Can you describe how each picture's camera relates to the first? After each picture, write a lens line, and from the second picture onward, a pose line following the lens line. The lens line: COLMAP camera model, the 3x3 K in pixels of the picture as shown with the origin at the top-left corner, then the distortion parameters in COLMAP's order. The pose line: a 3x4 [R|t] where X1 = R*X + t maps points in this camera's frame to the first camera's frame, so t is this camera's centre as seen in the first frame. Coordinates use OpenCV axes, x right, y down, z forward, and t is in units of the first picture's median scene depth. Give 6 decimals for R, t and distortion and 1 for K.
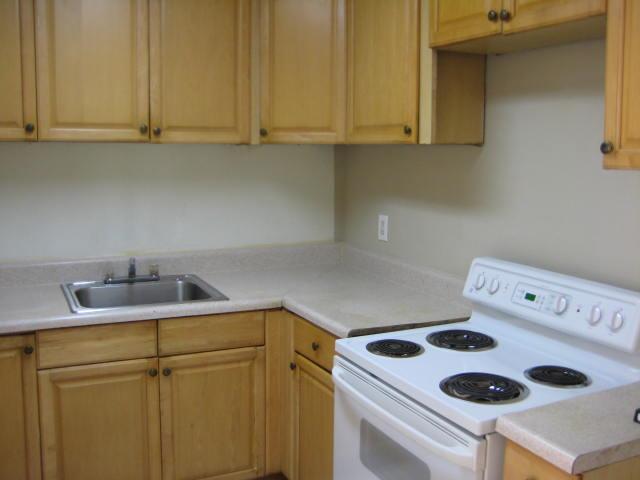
lens RADIAL K [[688.4, 0, 319.6], [0, 688.4, 222.4], [0, 0, 1]] dist [-0.012669, -0.016104]
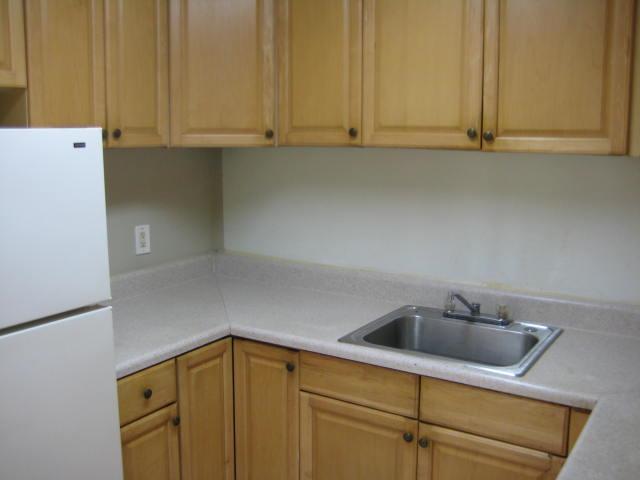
lens RADIAL K [[667.7, 0, 320.0], [0, 667.7, 240.0], [0, 0, 1]] dist [-0.069004, 0.032116]
pose [[0.551528, 0.128342, -0.824224, 0.297615], [-0.102517, 0.991031, 0.085717, -0.063971], [0.827833, 0.037221, 0.559738, 0.448124]]
